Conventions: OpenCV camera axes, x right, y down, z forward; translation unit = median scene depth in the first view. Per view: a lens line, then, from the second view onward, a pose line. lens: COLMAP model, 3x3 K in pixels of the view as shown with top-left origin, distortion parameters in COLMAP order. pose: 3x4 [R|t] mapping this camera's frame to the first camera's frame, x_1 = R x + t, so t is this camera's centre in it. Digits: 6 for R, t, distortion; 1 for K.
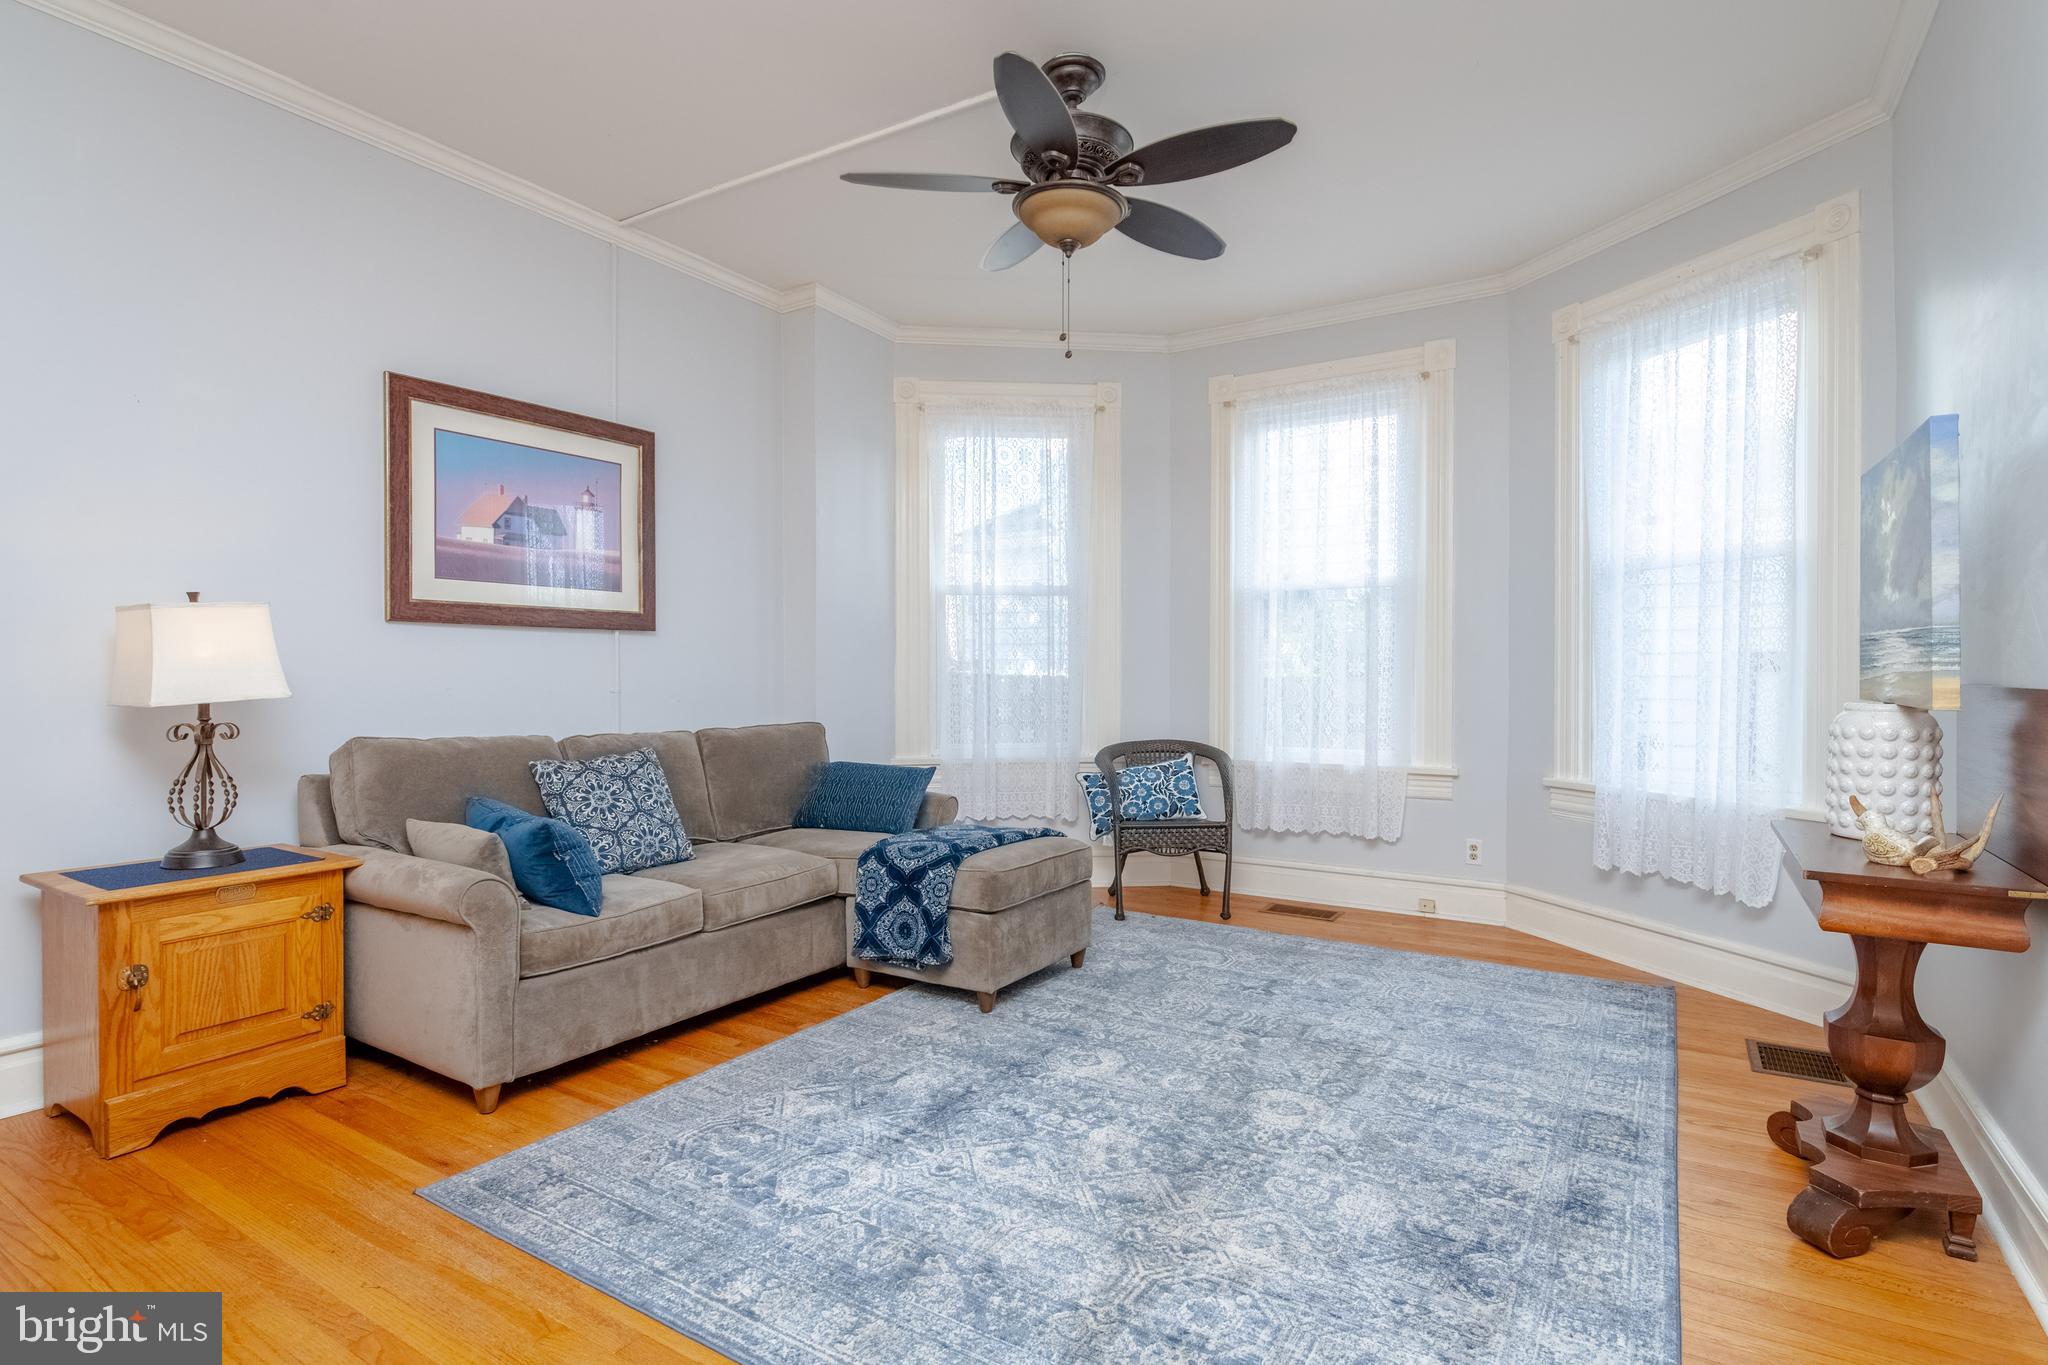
lens RADIAL K [[1021.1, 0, 1039.4], [0, 1021.1, 684.9], [0, 0, 1]] dist [0.014397, -0.017650]
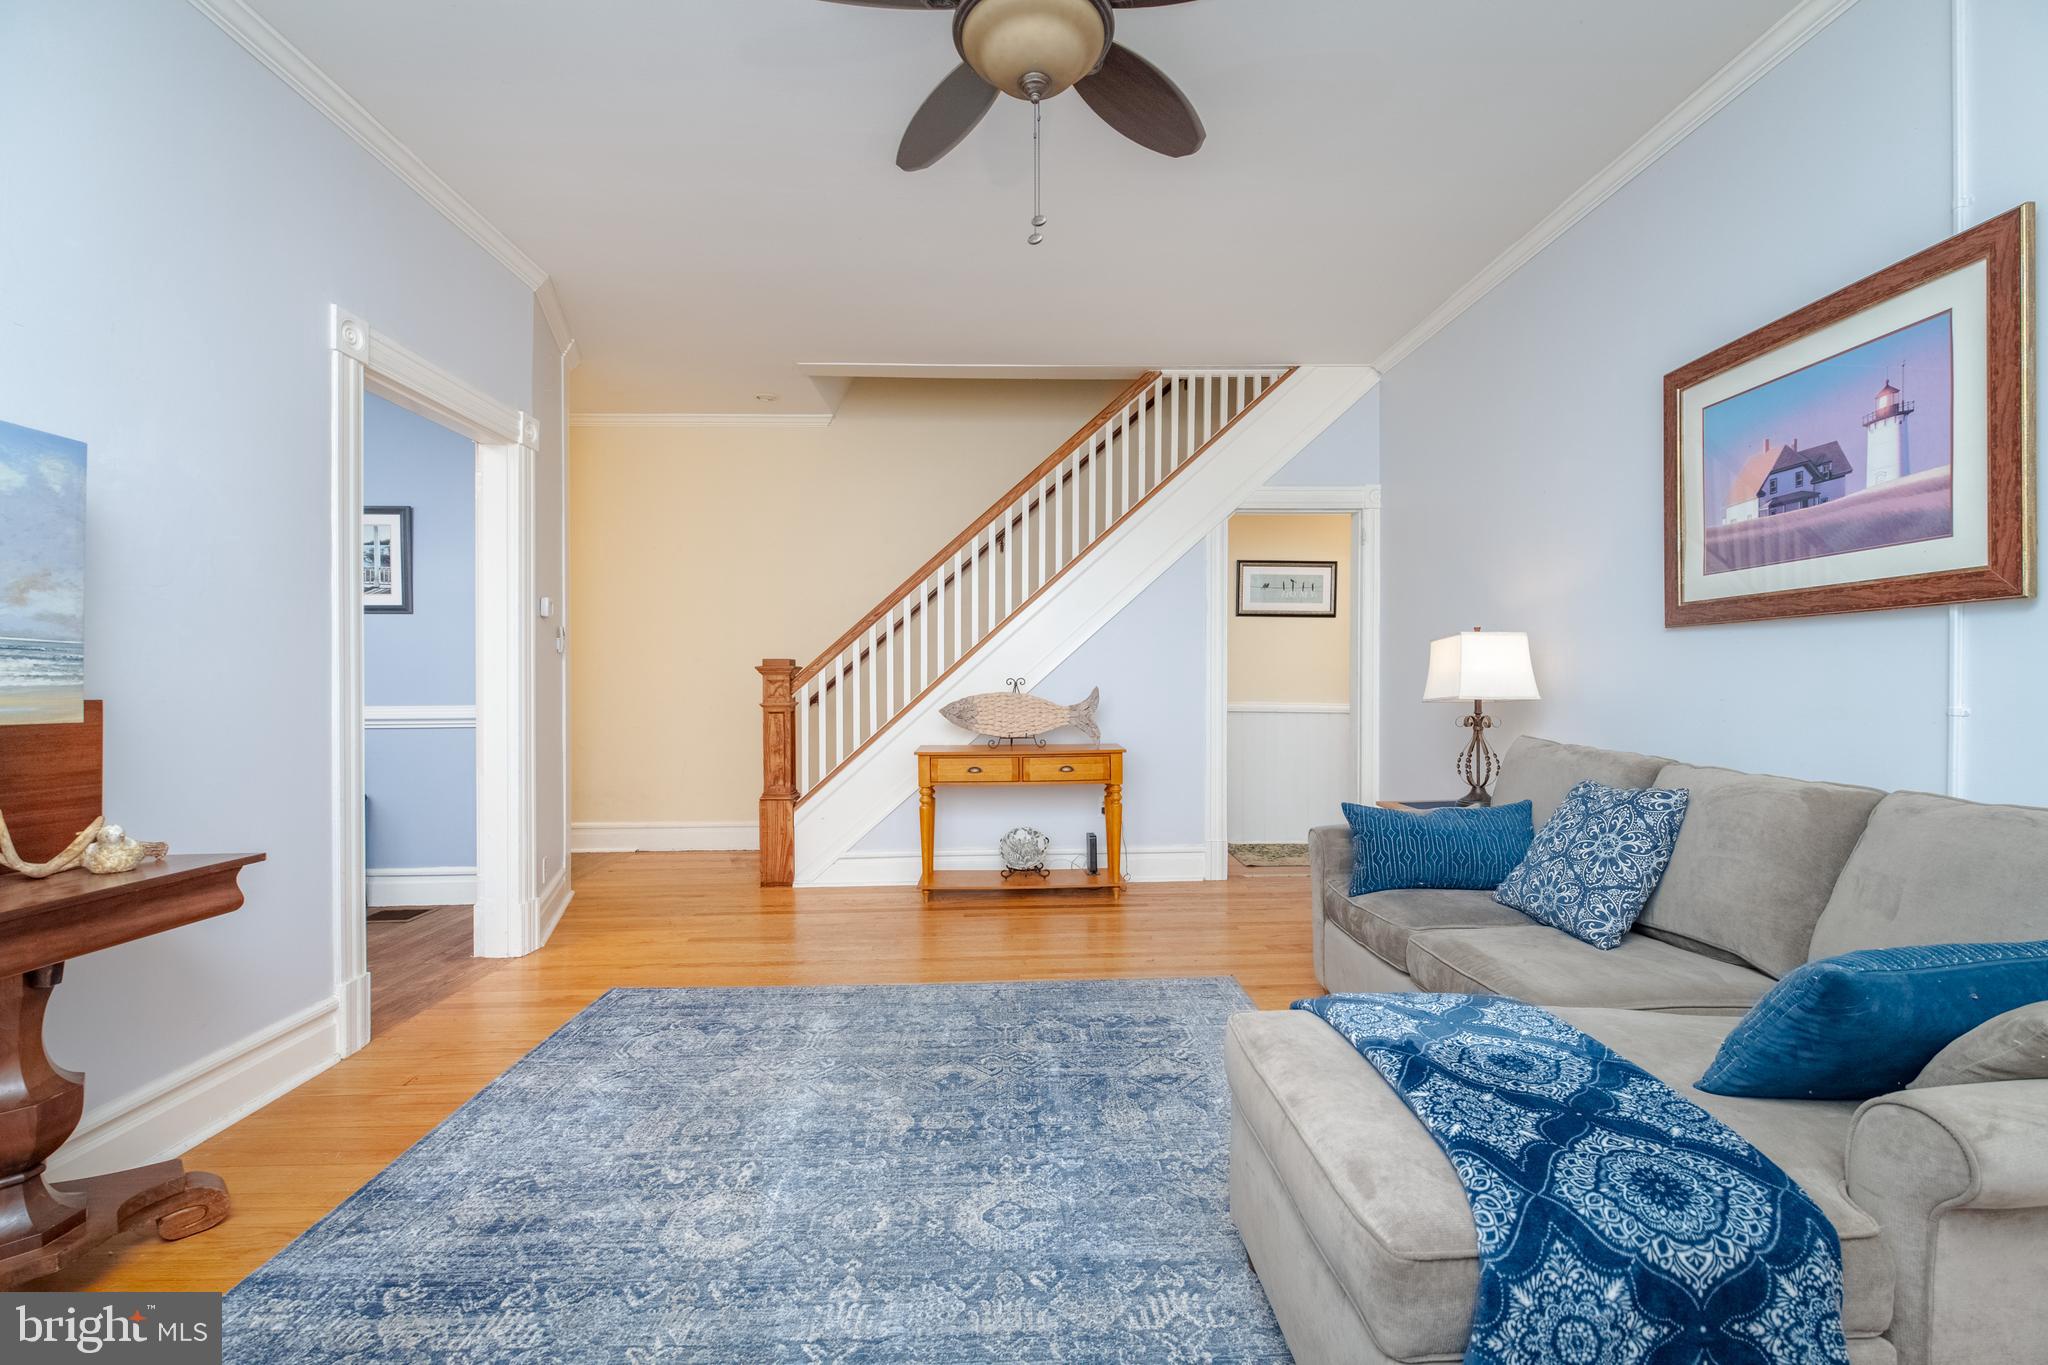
lens RADIAL K [[861.4, 0, 1037.6], [0, 861.4, 689.0], [0, 0, 1]] dist [0.001605, -0.005785]
pose [[-0.830079, 0.006992, -0.557603, 0.319273], [-0.003893, 0.999824, 0.018333, -0.016593], [0.557633, 0.017388, -0.829906, 1.321314]]
